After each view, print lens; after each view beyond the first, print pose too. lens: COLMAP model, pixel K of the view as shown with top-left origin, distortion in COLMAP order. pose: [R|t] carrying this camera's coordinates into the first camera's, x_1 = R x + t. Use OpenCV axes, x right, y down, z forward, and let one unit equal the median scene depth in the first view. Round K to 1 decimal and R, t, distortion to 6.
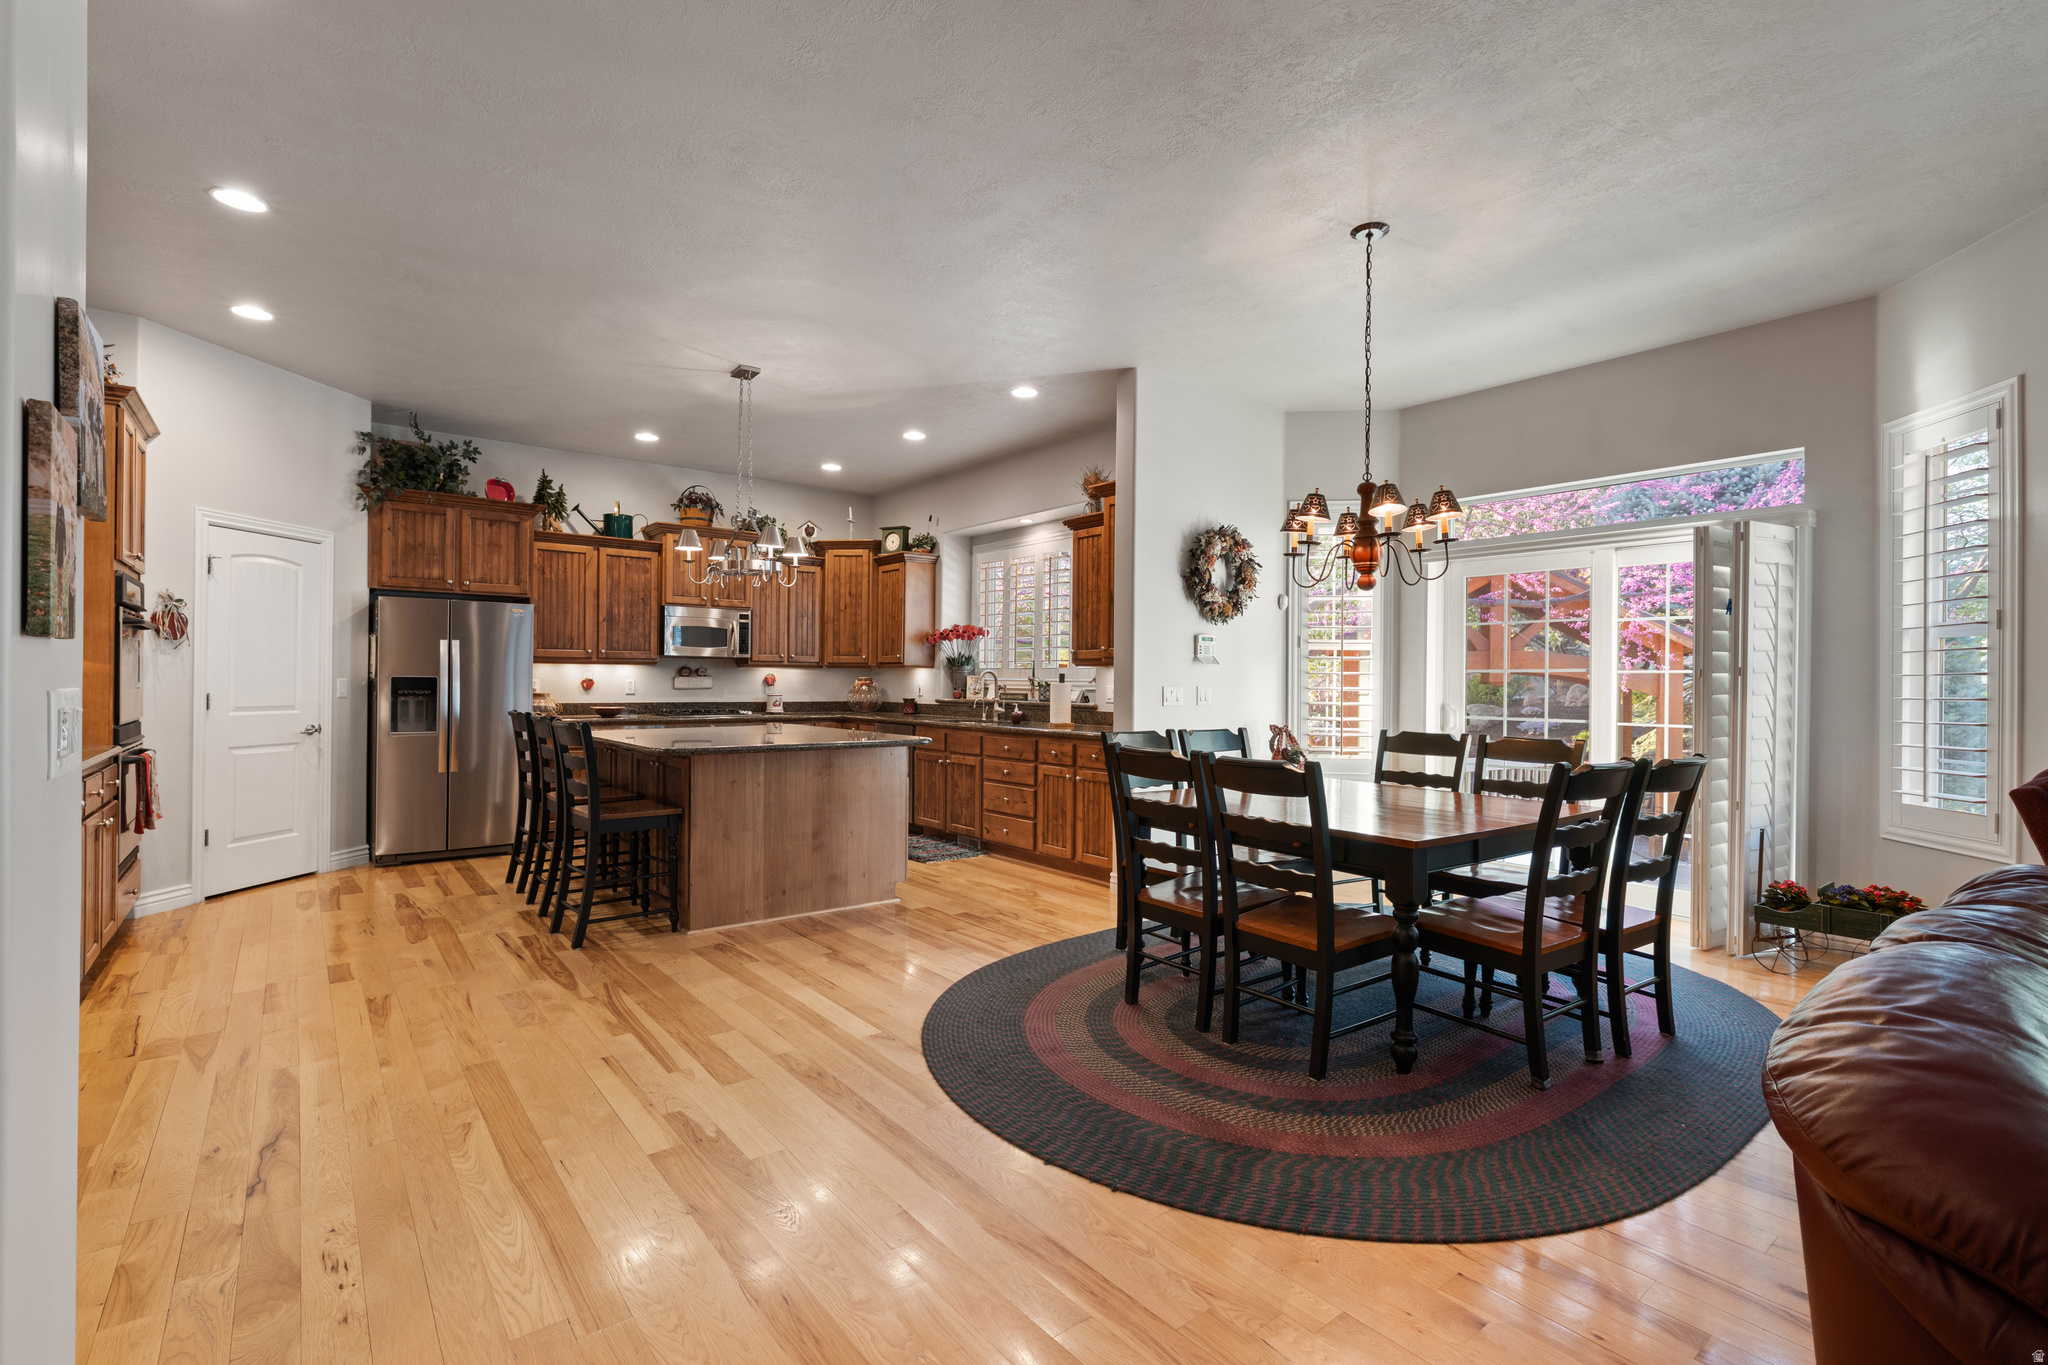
lens RADIAL K [[921.6, 0, 1012.3], [0, 921.6, 677.8], [0, 0, 1]] dist [-0.002188, 0.000439]
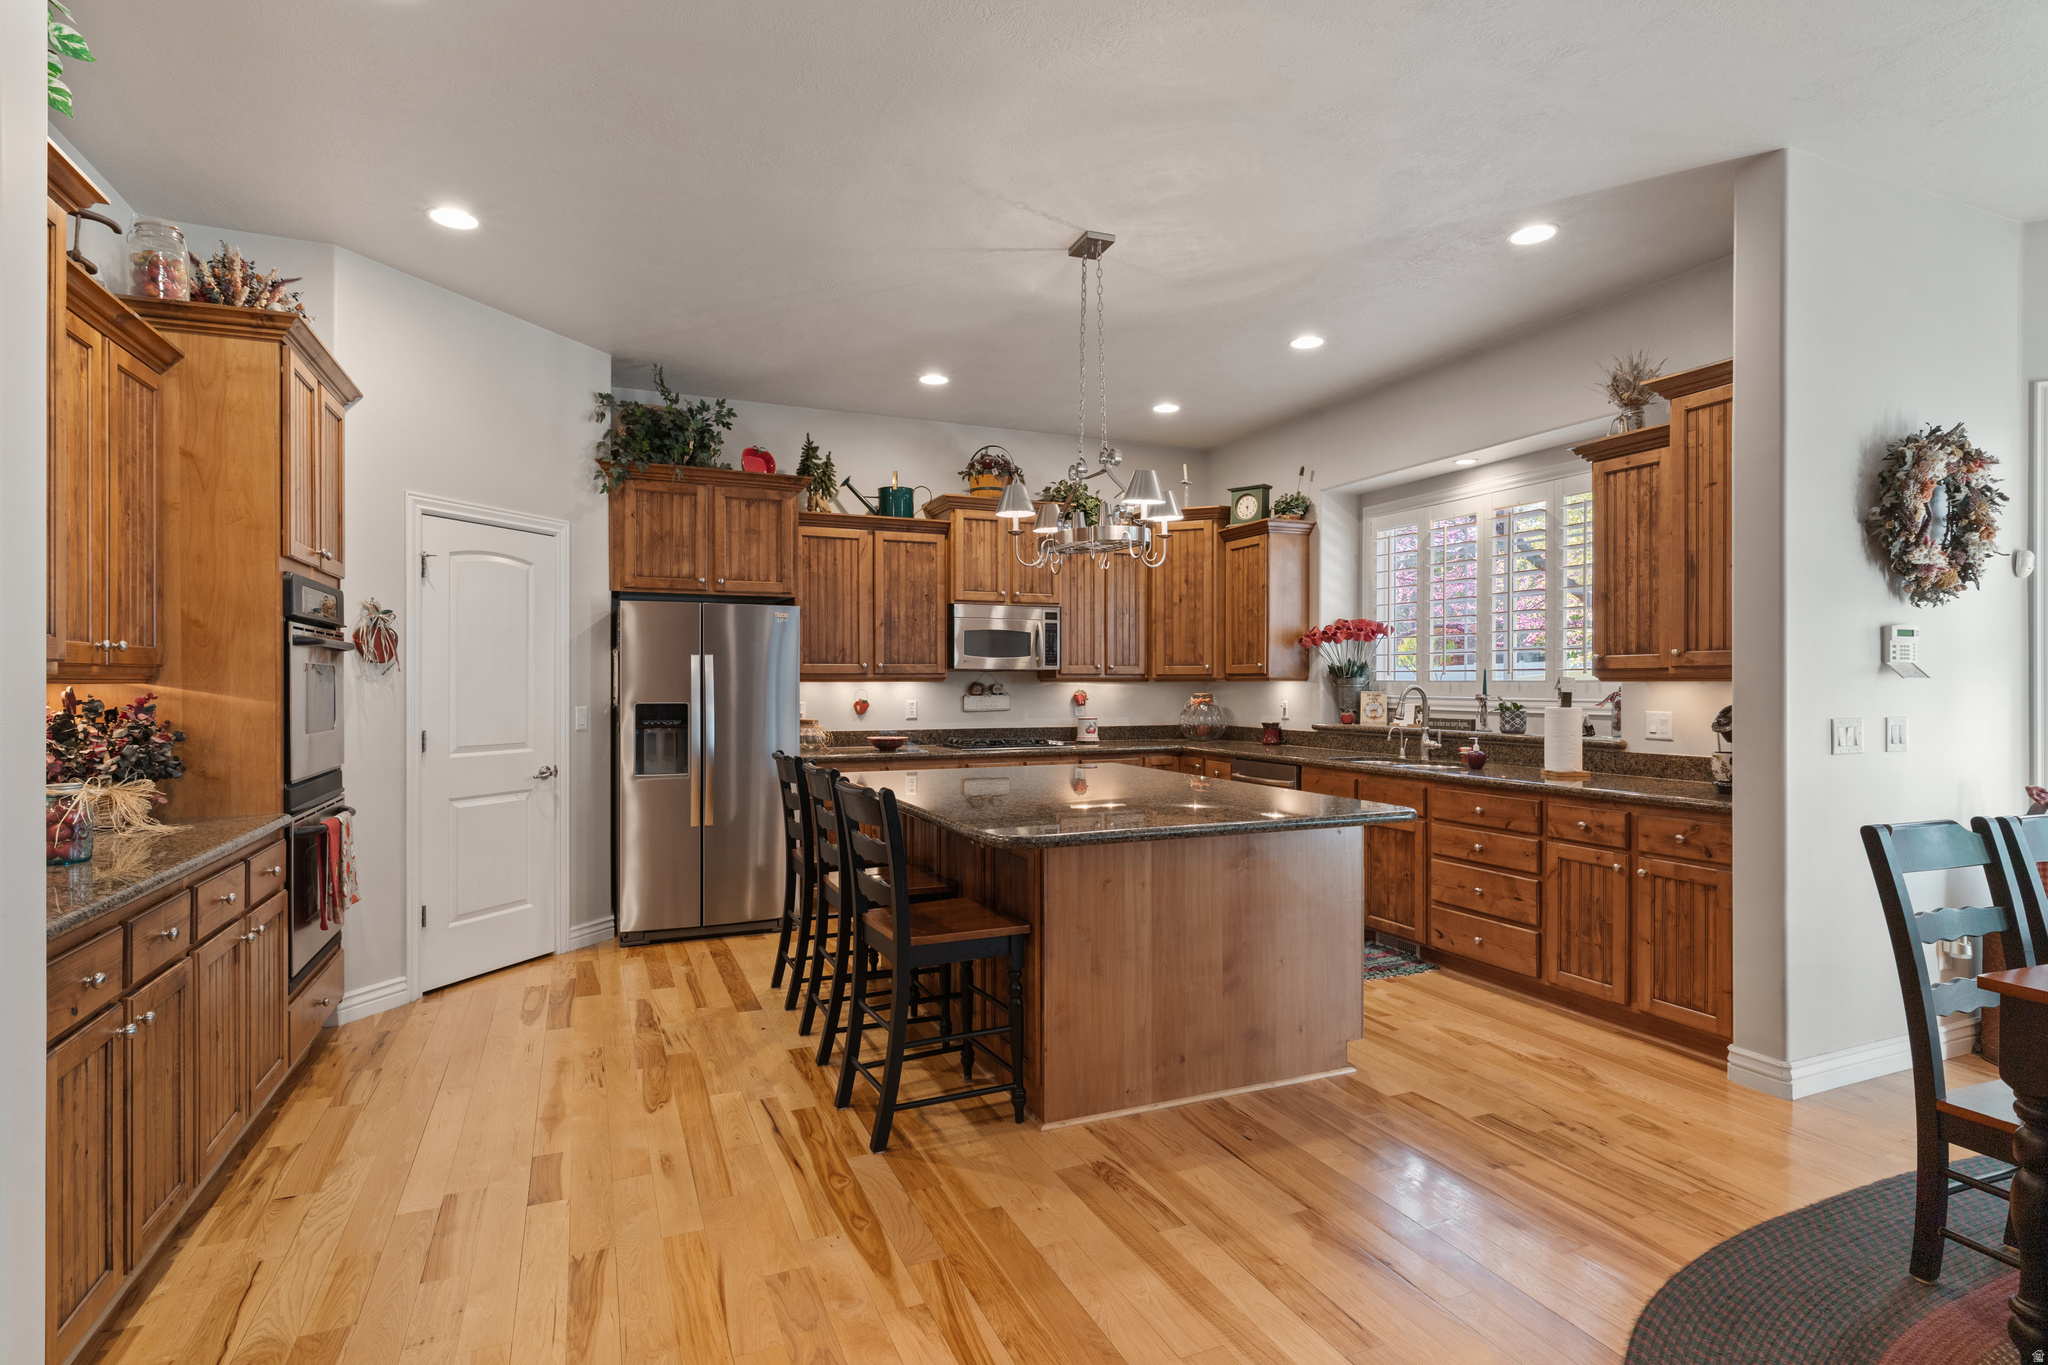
lens RADIAL K [[1001.9, 0, 1009.1], [0, 1001.9, 684.3], [0, 0, 1]] dist [-0.001571, -0.000121]
pose [[0.965658, -0.008476, -0.259678, -0.158973], [0.009502, 0.999951, 0.002697, -0.018036], [0.259643, -0.005072, 0.965691, 0.281364]]
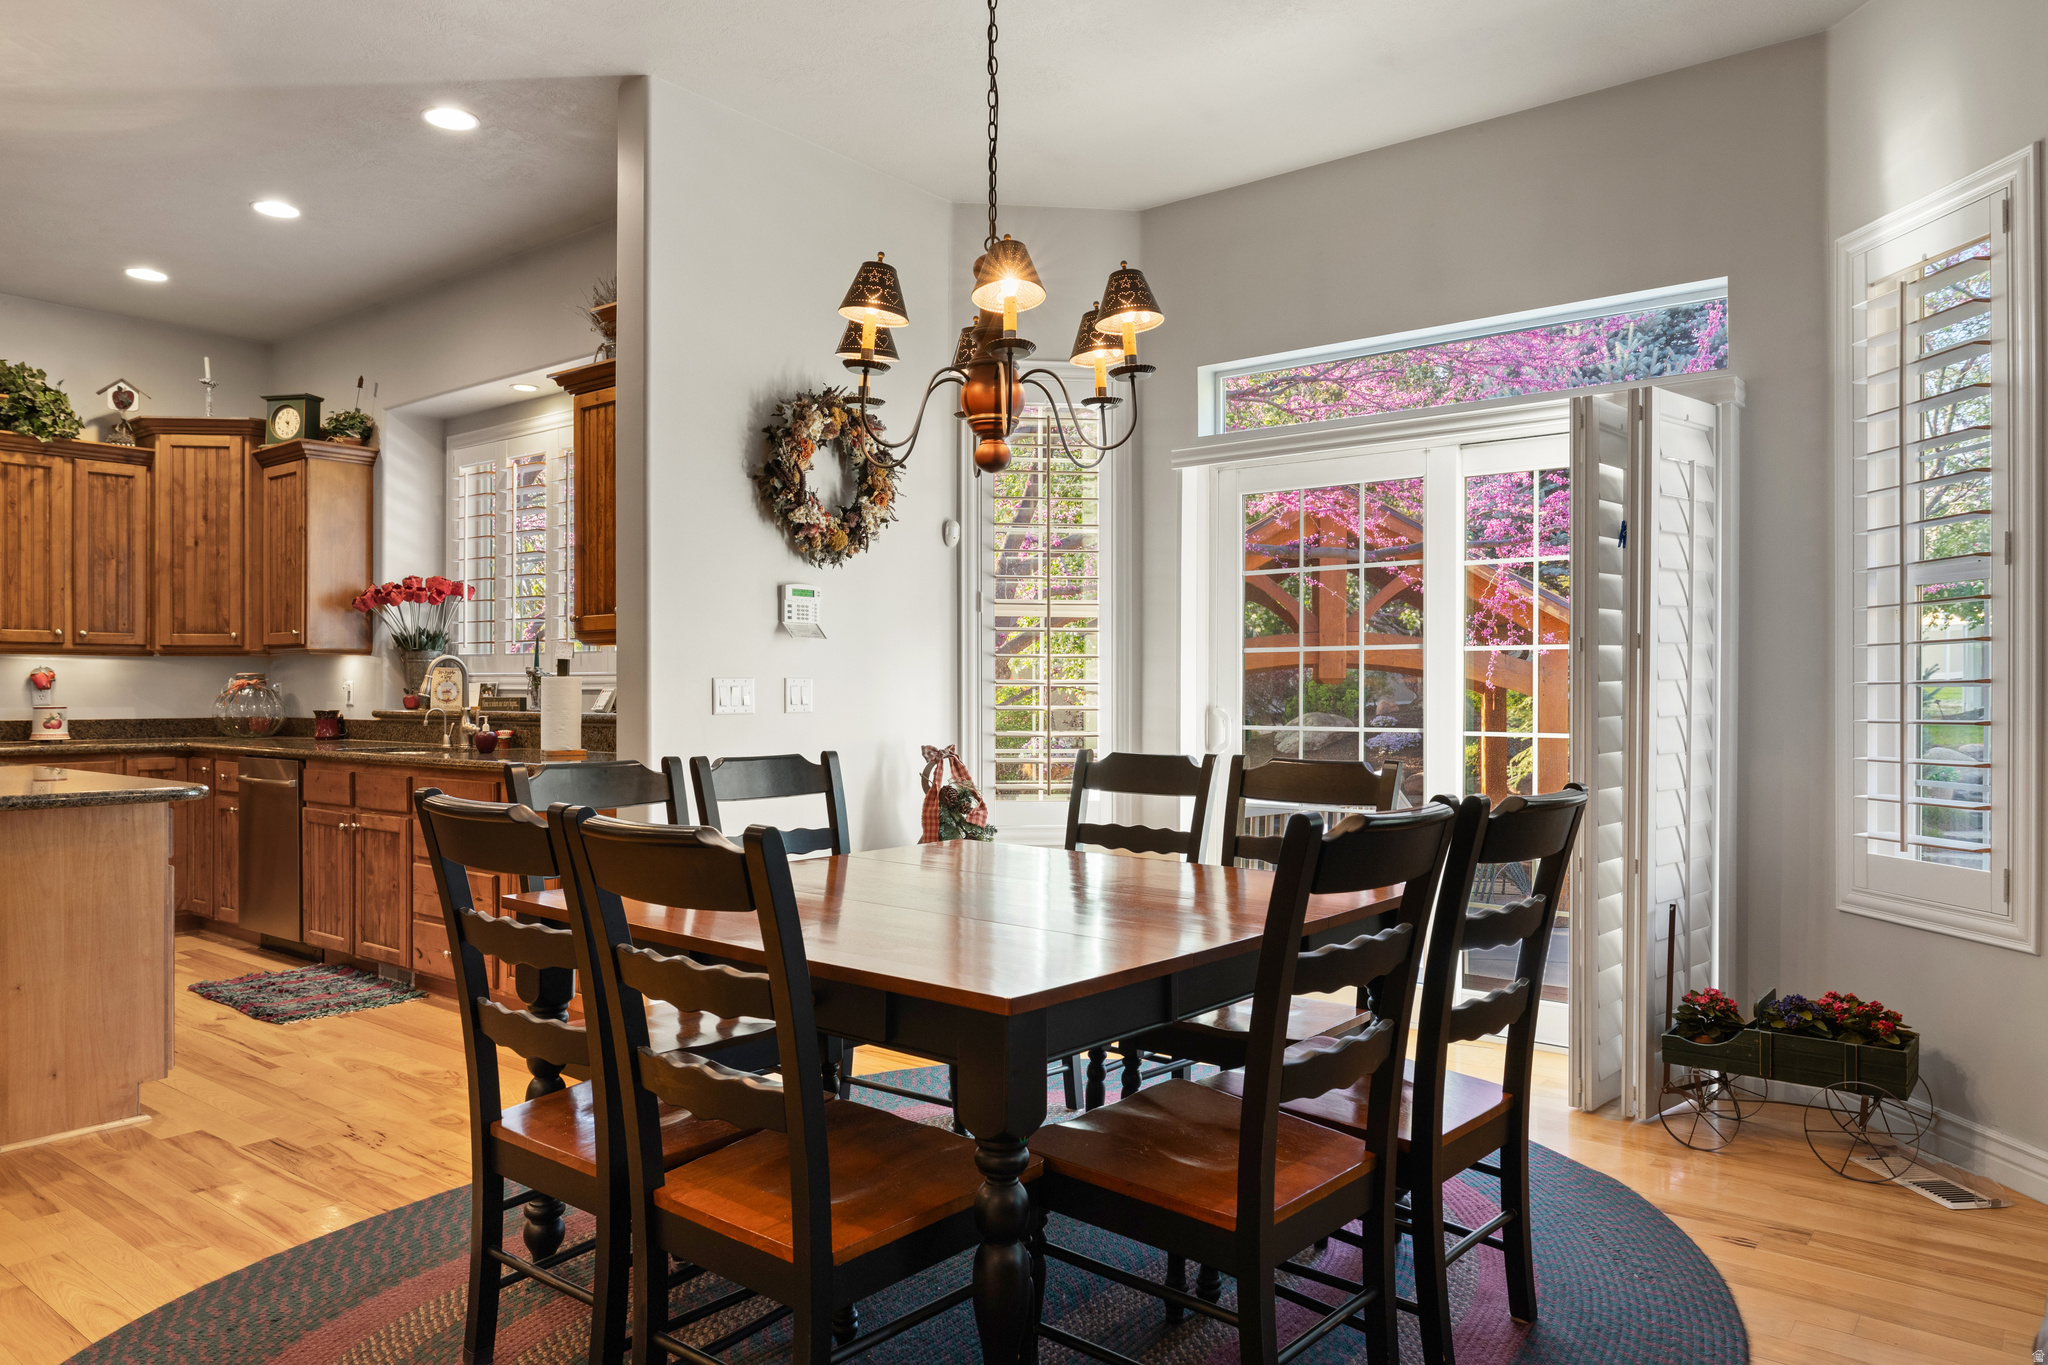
lens RADIAL K [[1345.6, 0, 1013.1], [0, 1345.6, 689.2], [0, 0, 1]] dist [-0.002105, -0.006004]
pose [[0.972611, -0.008291, 0.232290, 0.149889], [0.007341, 0.999961, 0.004955, 0.013058], [-0.232322, -0.003114, 0.972634, 0.191126]]
